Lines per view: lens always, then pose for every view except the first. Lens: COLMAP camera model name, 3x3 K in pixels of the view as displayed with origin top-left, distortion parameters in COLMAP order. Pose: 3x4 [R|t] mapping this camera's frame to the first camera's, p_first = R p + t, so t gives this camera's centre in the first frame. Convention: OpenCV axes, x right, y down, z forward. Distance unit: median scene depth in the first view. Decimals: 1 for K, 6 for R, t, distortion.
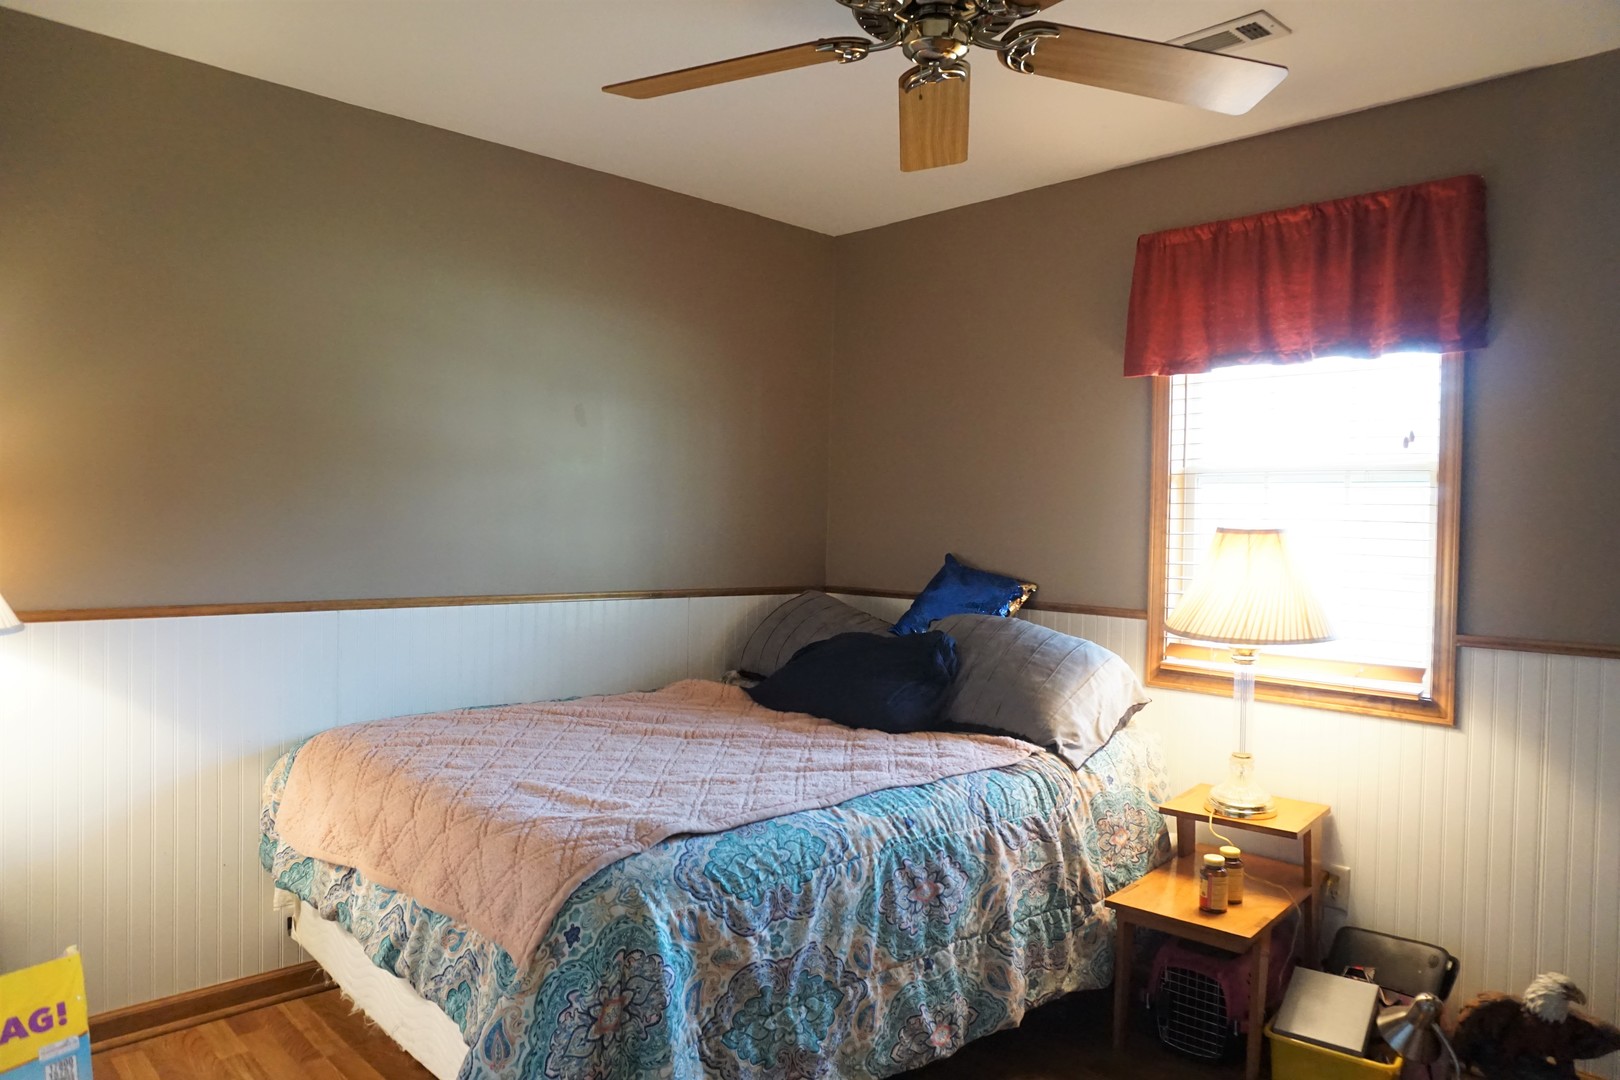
lens RADIAL K [[1076.8, 0, 801.4], [0, 1076.8, 544.4], [0, 0, 1]] dist [-0.052011, 0.036621]
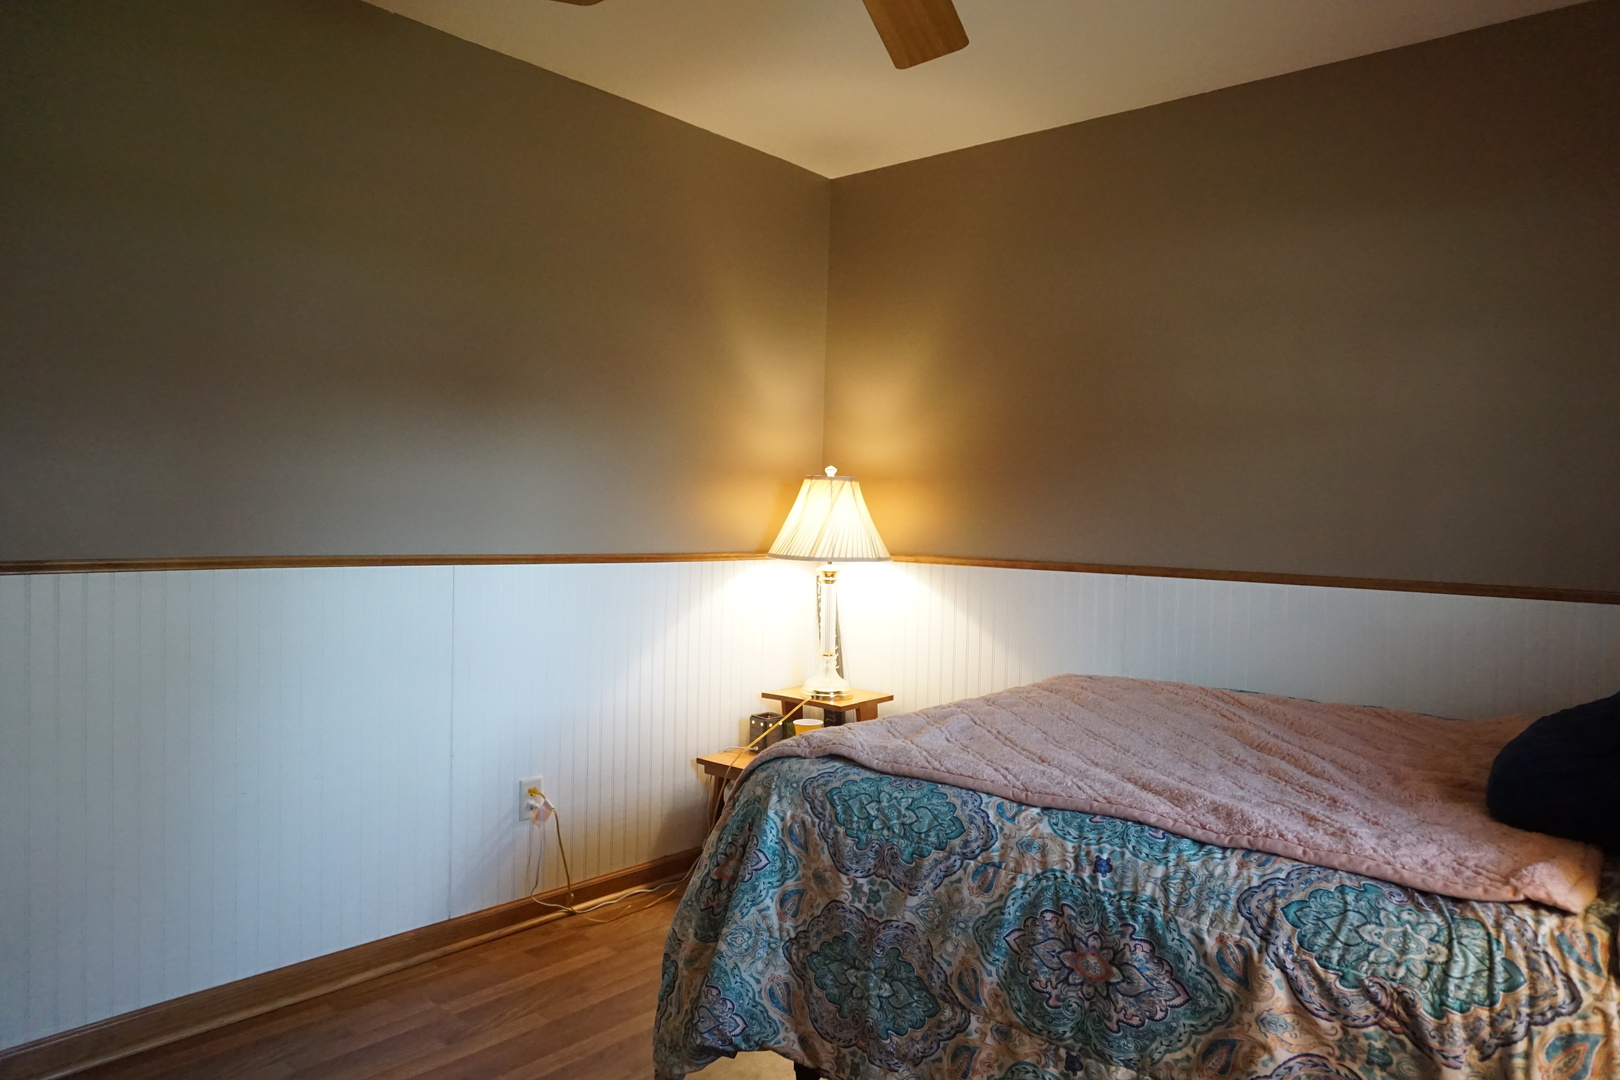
lens RADIAL K [[1076.8, 0, 805.2], [0, 1076.8, 537.8], [0, 0, 1]] dist [-0.052011, 0.036621]
pose [[0.115733, 0.009530, -0.993235, 0.835164], [-0.048376, 0.998821, 0.003947, 0.050630], [0.992102, 0.047592, 0.116058, 0.757775]]
